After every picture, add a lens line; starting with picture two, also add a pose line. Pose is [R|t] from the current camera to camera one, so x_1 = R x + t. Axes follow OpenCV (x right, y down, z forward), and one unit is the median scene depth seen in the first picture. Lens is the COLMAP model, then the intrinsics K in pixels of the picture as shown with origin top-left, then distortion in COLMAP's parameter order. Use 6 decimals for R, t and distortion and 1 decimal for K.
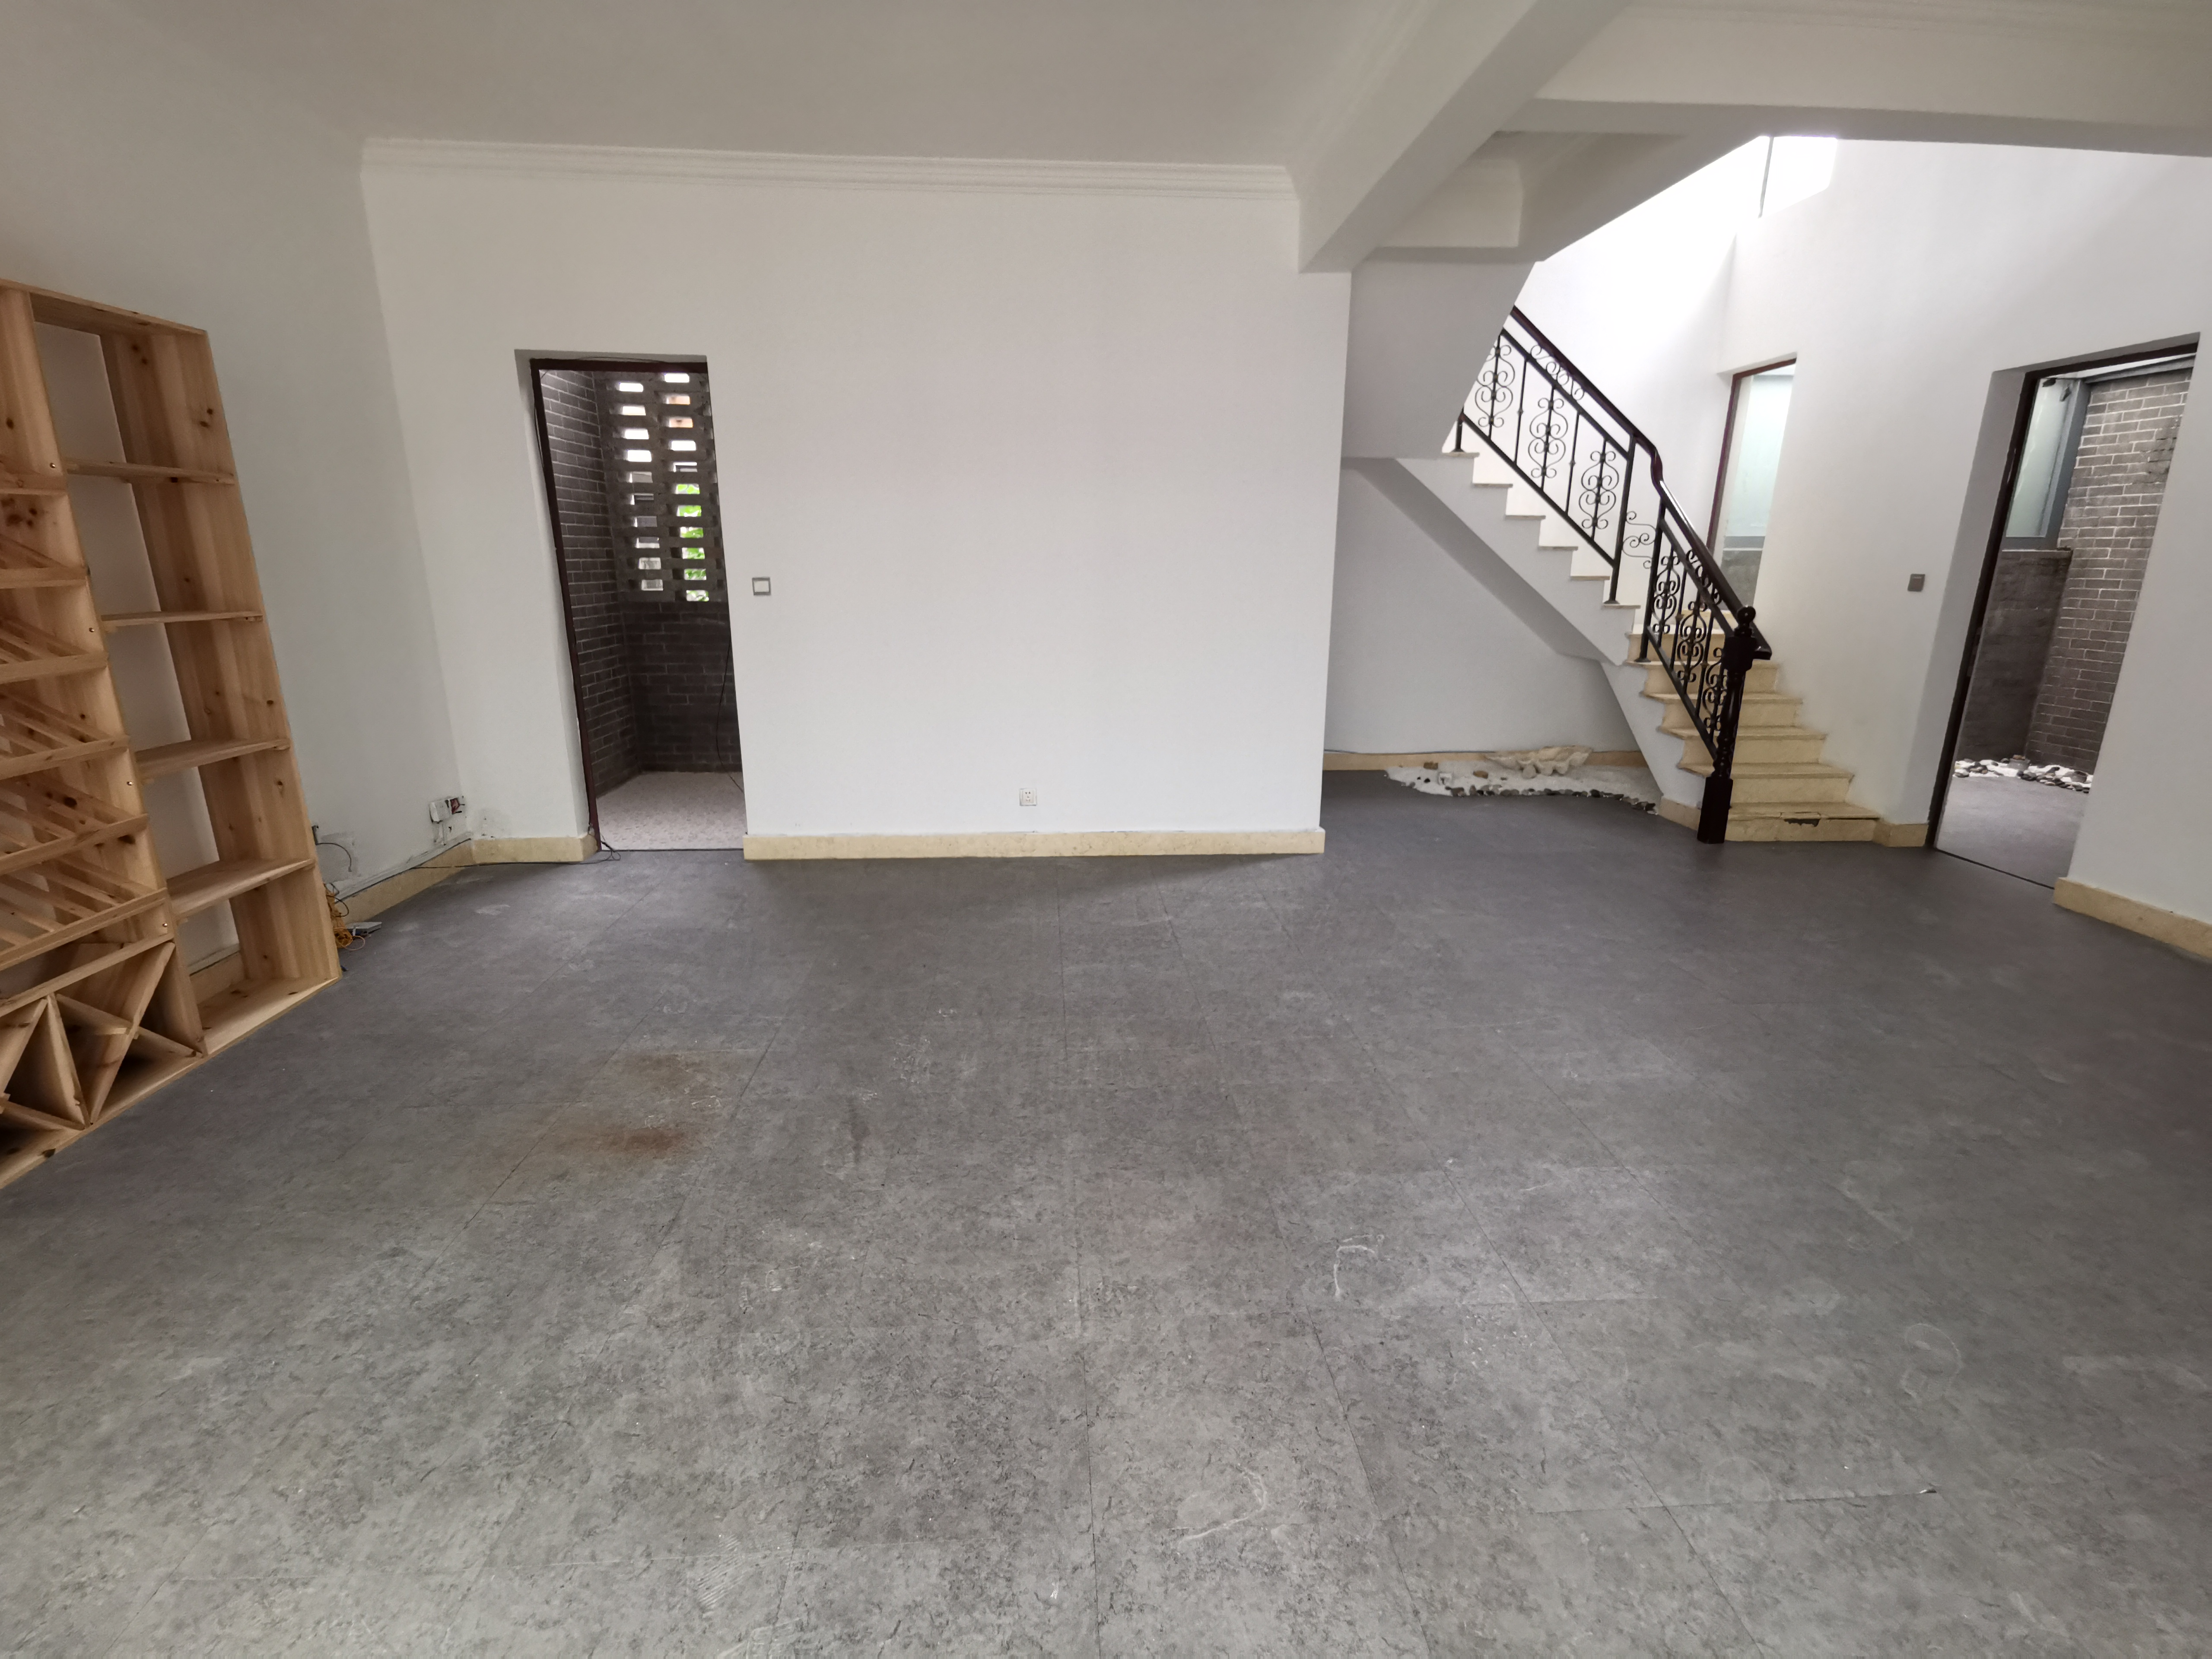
lens RADIAL K [[1026.6, 0, 1109.6], [0, 1026.6, 830.2], [0, 0, 1]] dist [0.001822, -0.000271]
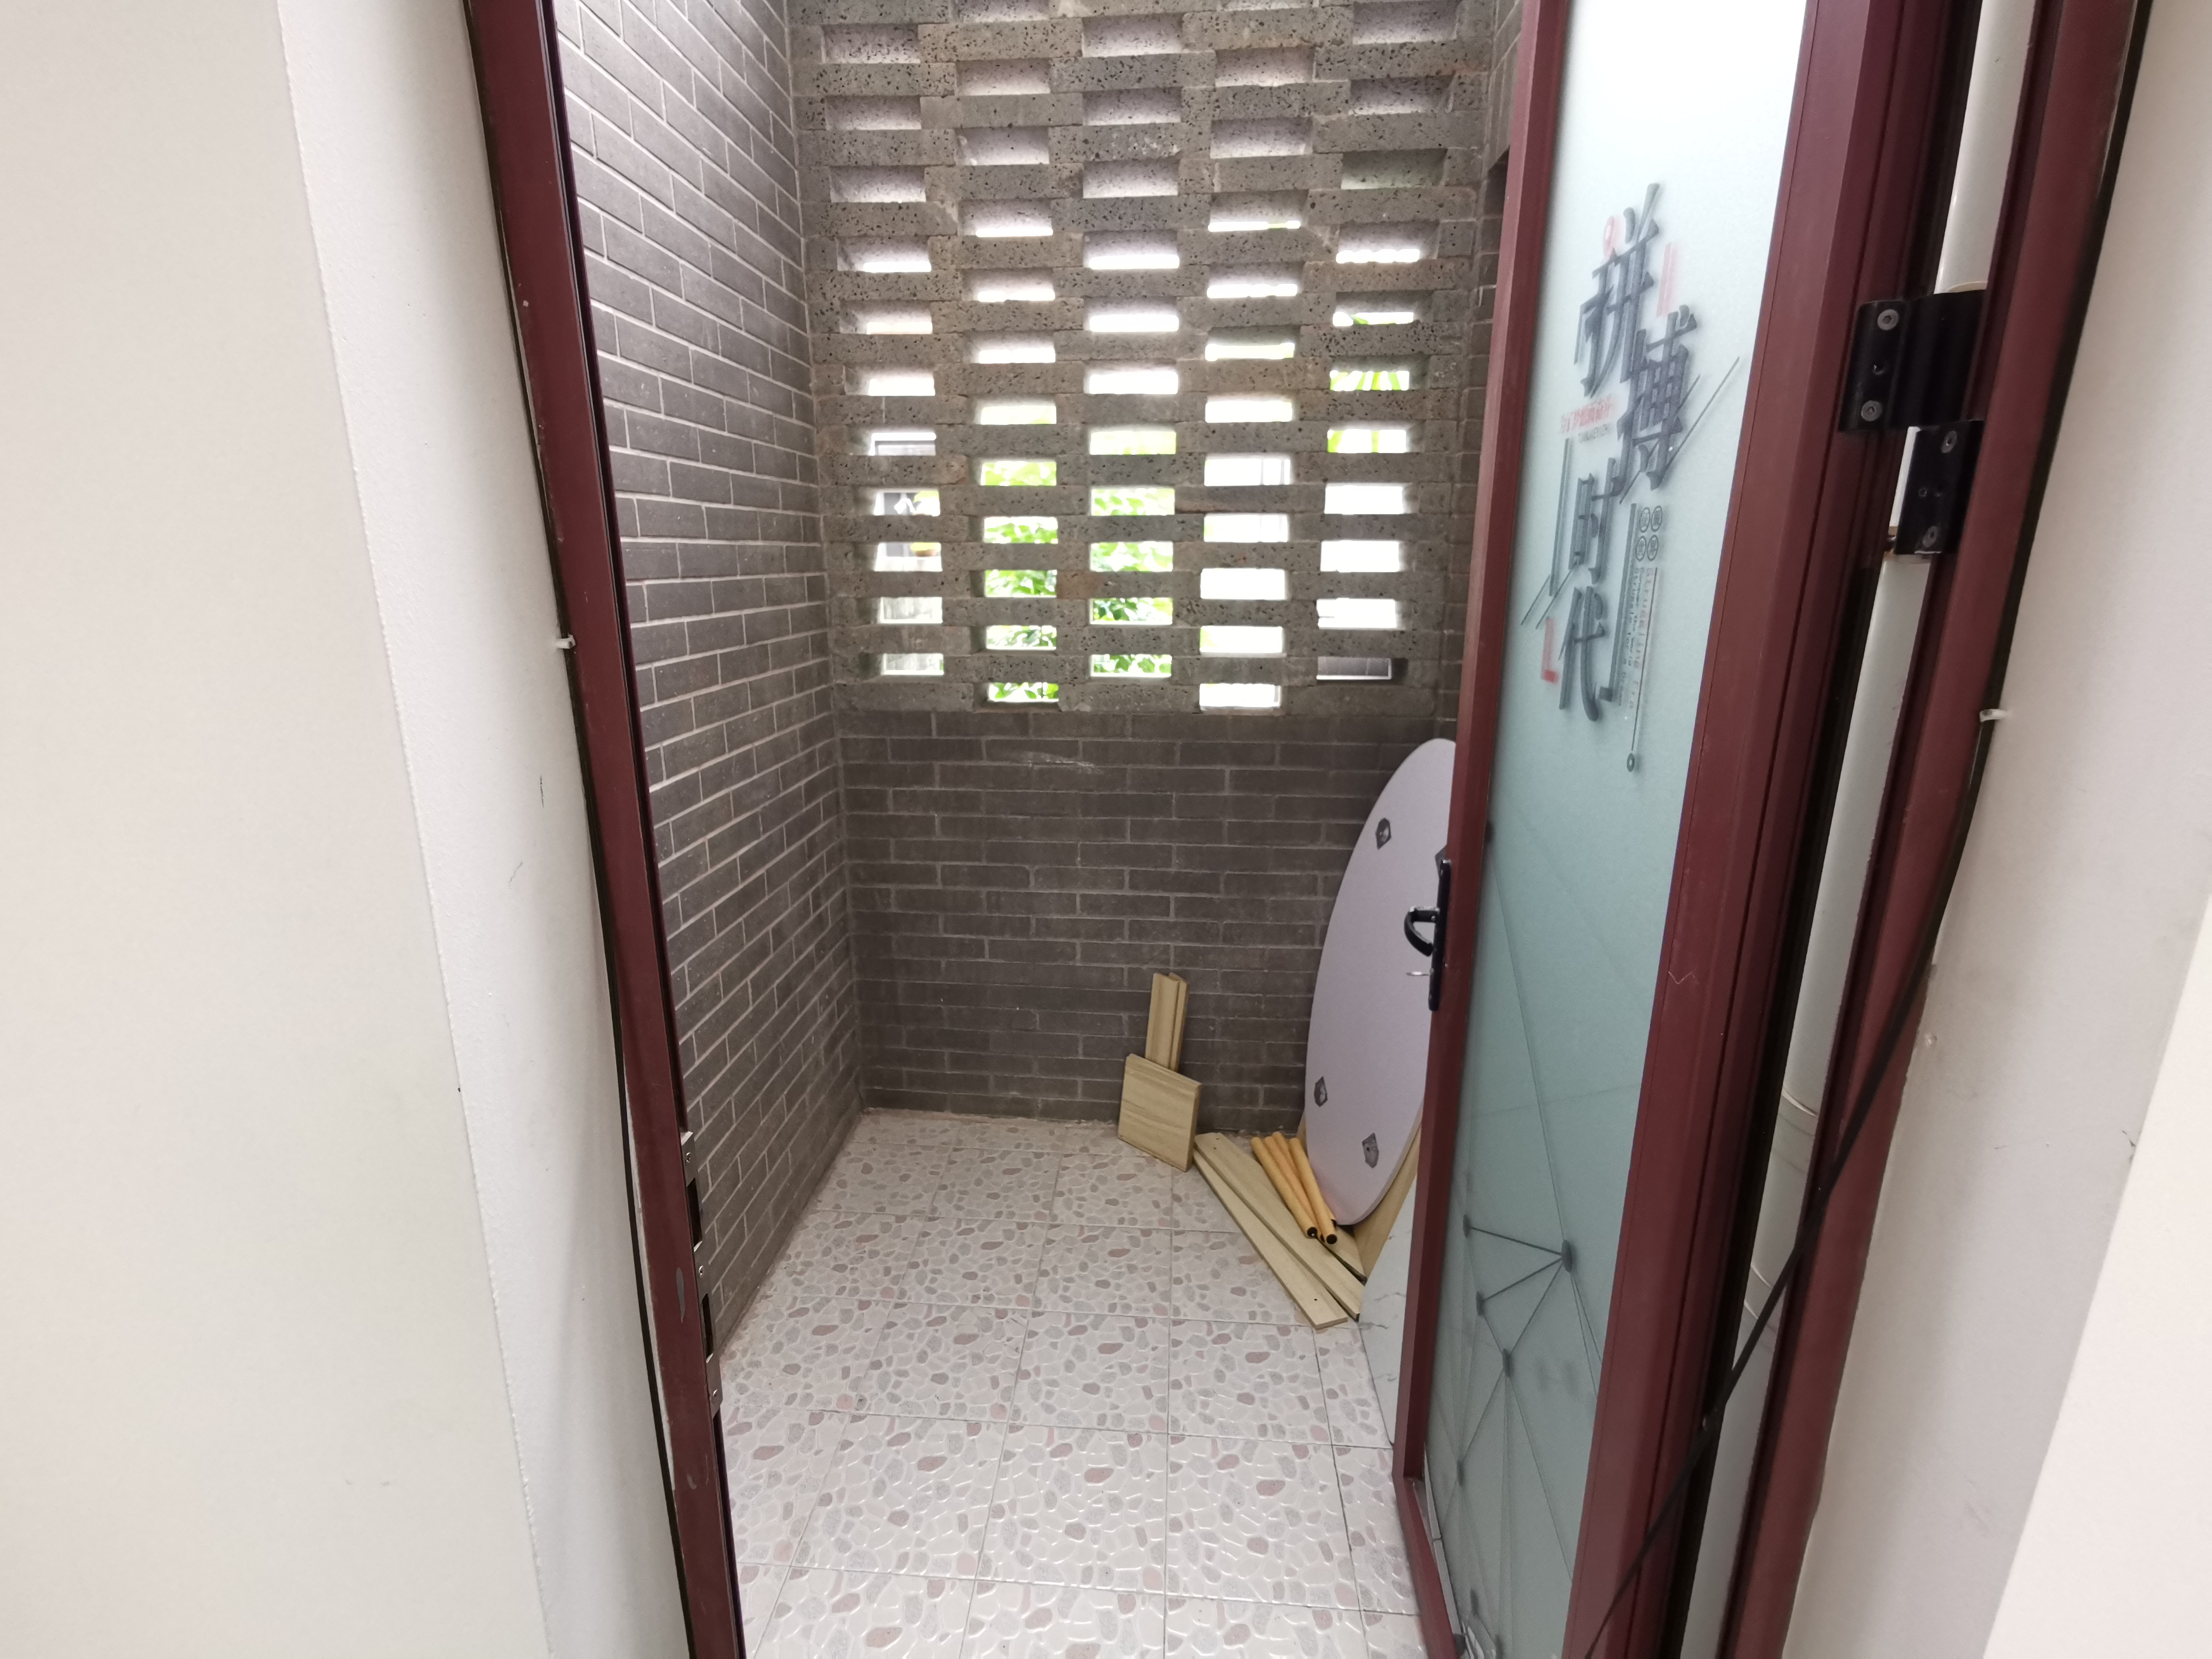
lens RADIAL K [[1026.6, 0, 1104.3], [0, 1026.6, 821.6], [0, 0, 1]] dist [0.001822, -0.000271]
pose [[0.991241, 0.026729, -0.129329, -0.329283], [-0.027995, 0.999576, -0.007980, -0.182458], [0.129061, 0.011531, 0.991570, 0.638351]]
